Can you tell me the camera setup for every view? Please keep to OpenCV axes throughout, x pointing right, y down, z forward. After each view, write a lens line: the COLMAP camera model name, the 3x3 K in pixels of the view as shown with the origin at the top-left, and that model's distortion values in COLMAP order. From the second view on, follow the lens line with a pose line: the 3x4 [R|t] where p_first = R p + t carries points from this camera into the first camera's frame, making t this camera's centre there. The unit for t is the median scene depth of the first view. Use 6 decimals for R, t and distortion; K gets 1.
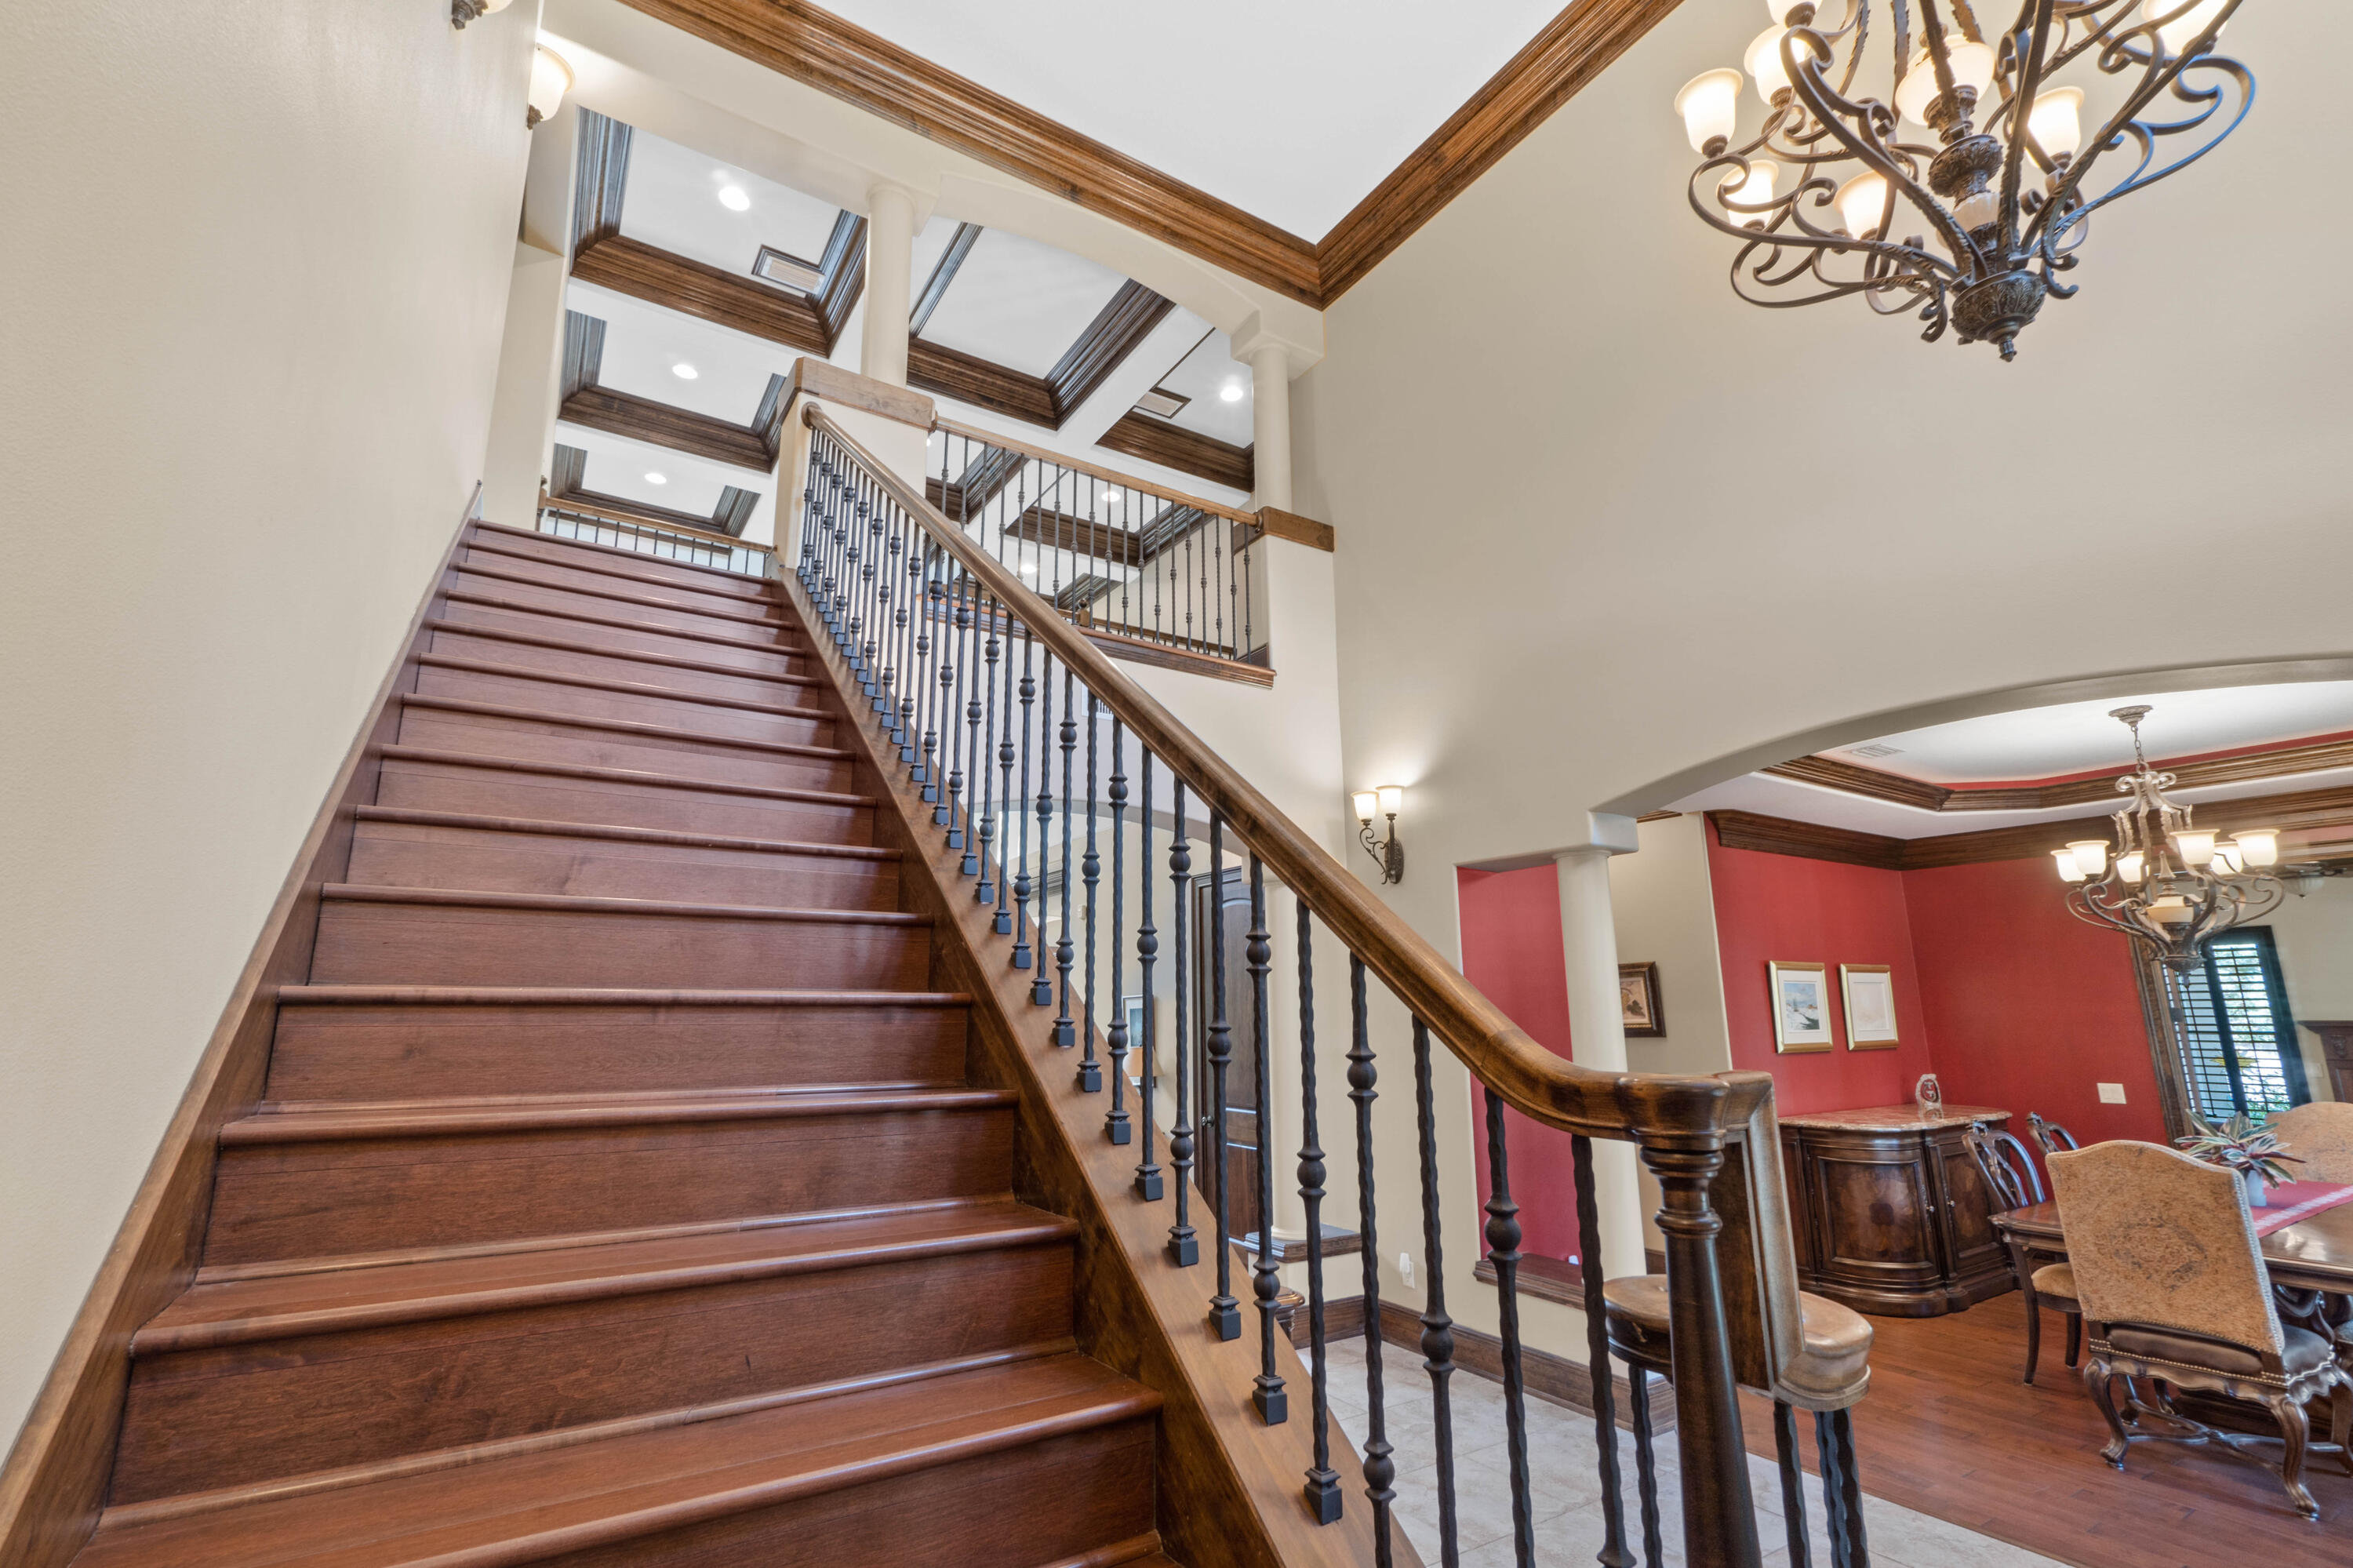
lens RADIAL K [[1032.3, 0, 1161.9], [0, 1032.3, 803.7], [0, 0, 1]] dist [0.000245, 0.000597]
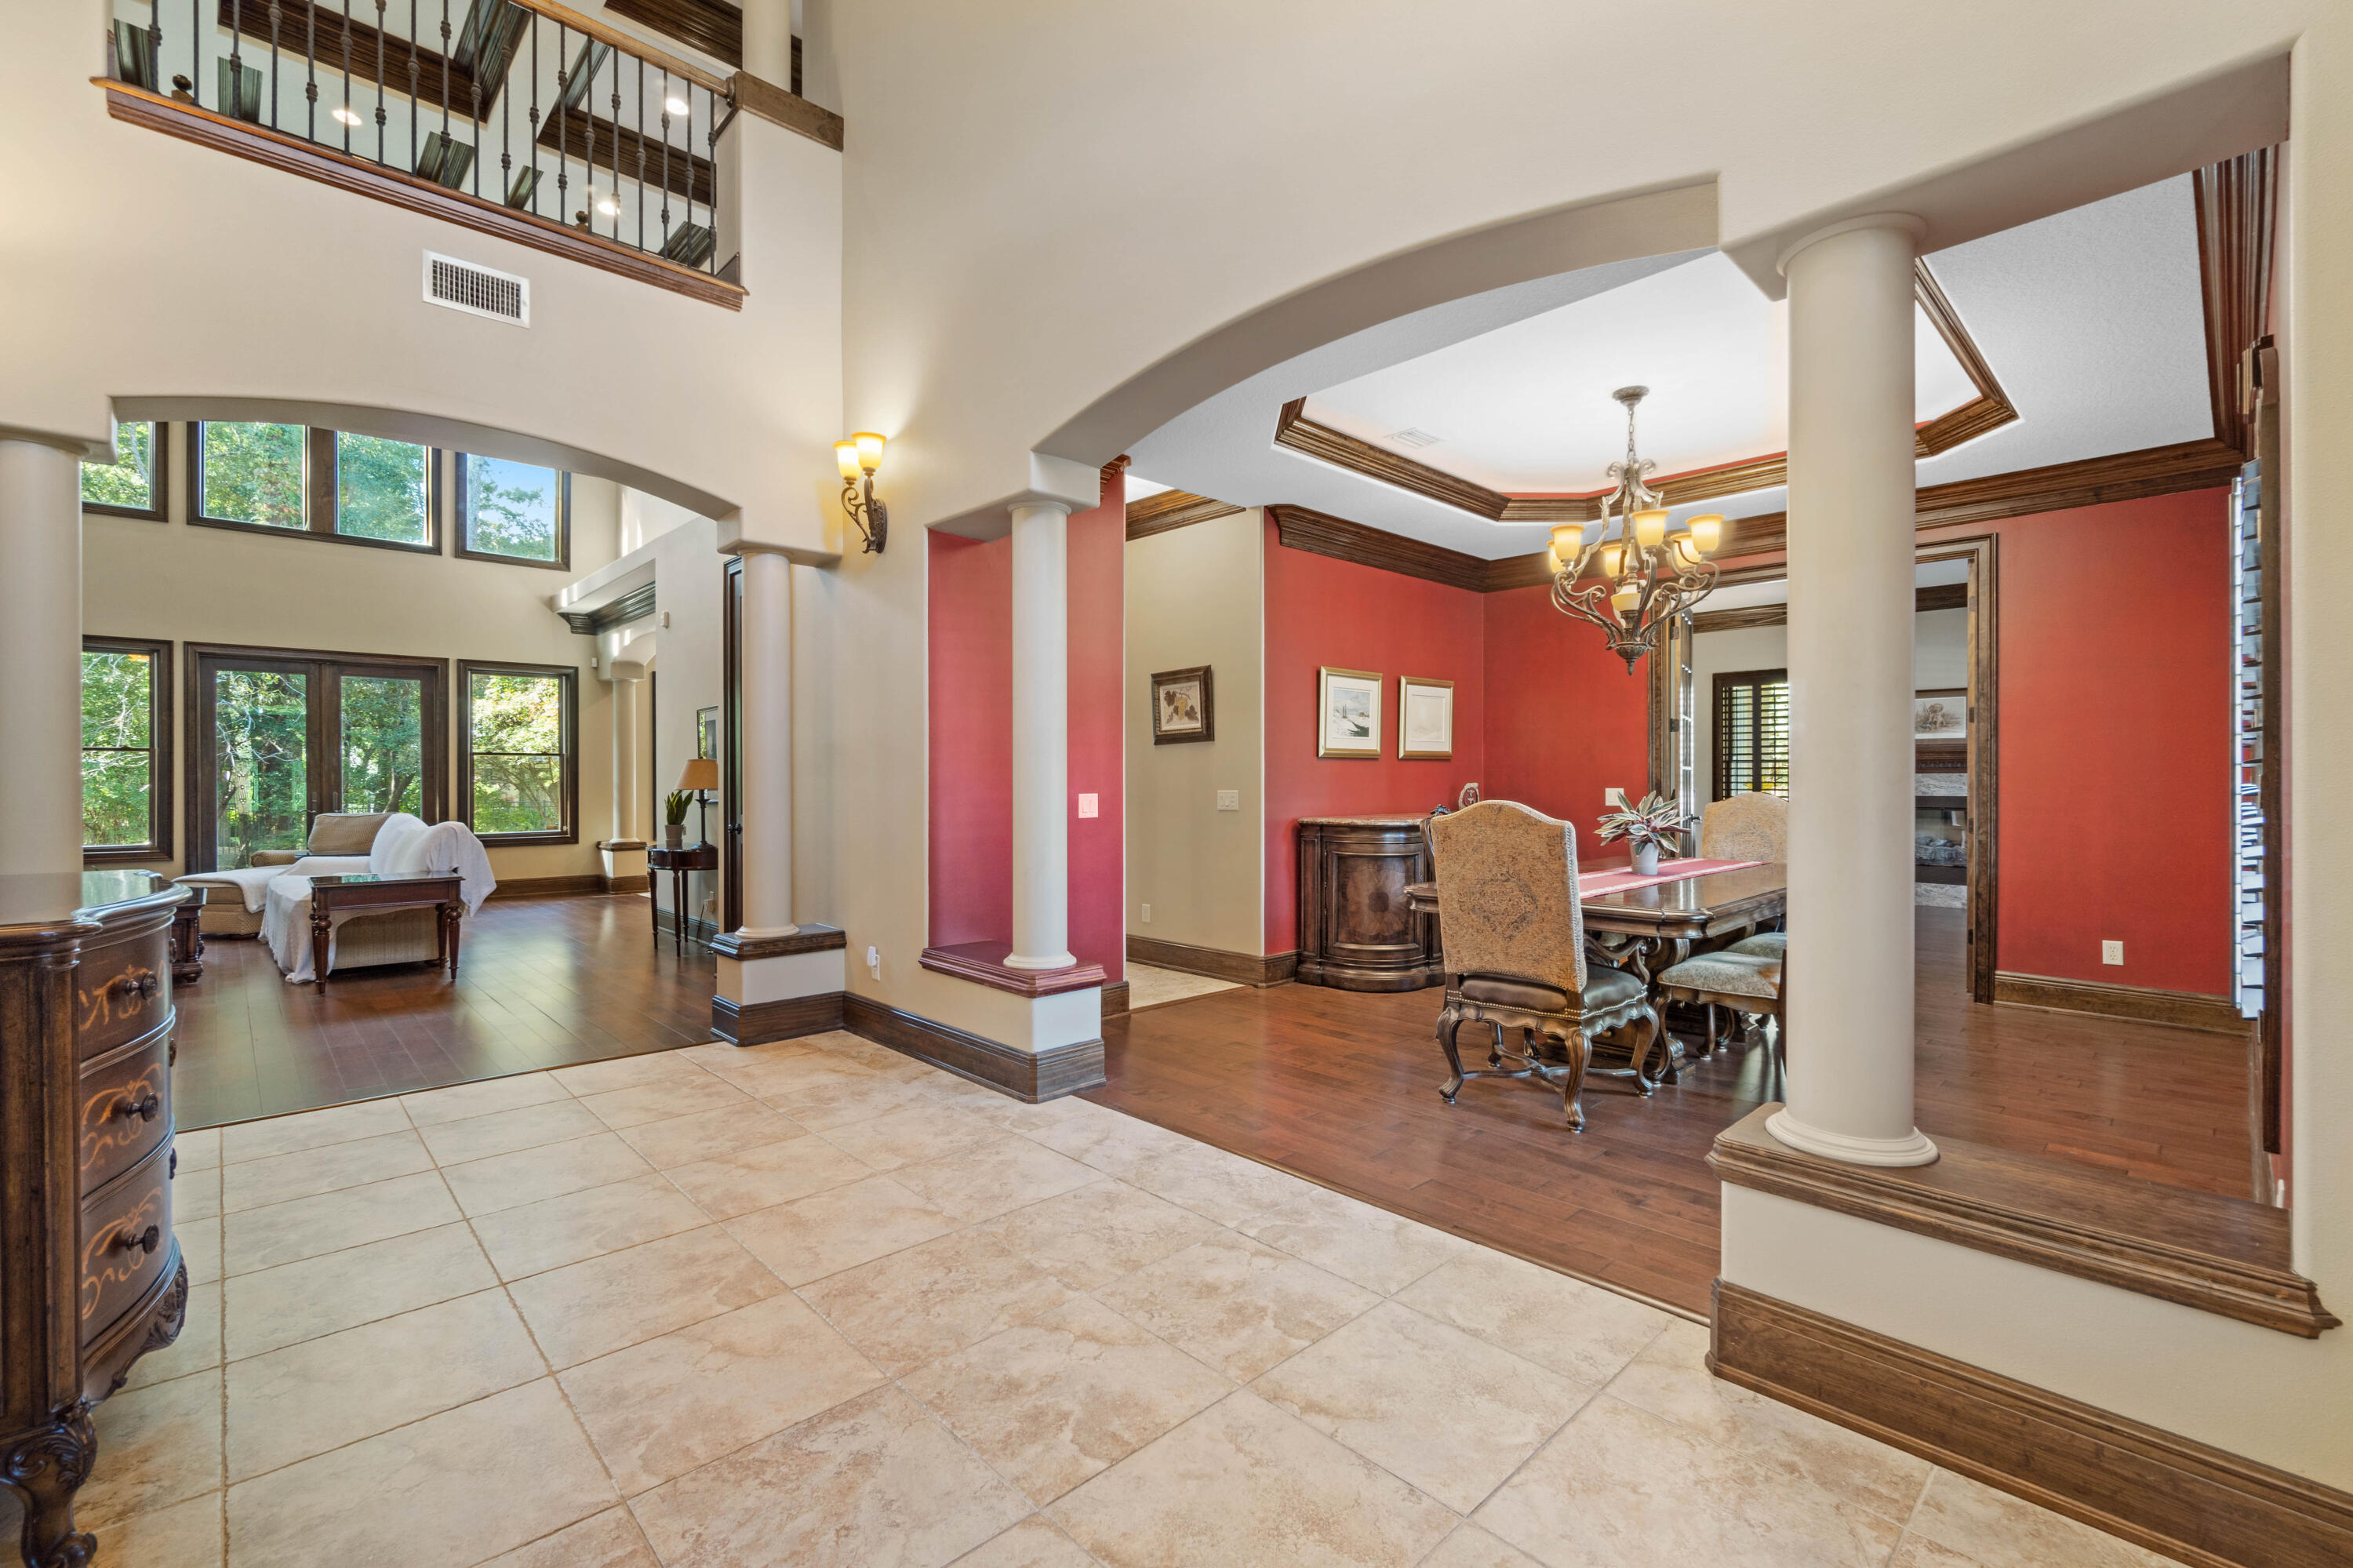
lens RADIAL K [[998.3, 0, 1160.6], [0, 998.3, 788.8], [0, 0, 1]] dist [-0.000282, 0.000101]
pose [[0.982068, -0.000439, 0.188527, 0.328846], [-0.039067, 0.977818, 0.205780, 0.097747], [-0.184435, -0.209455, 0.960267, 0.106037]]
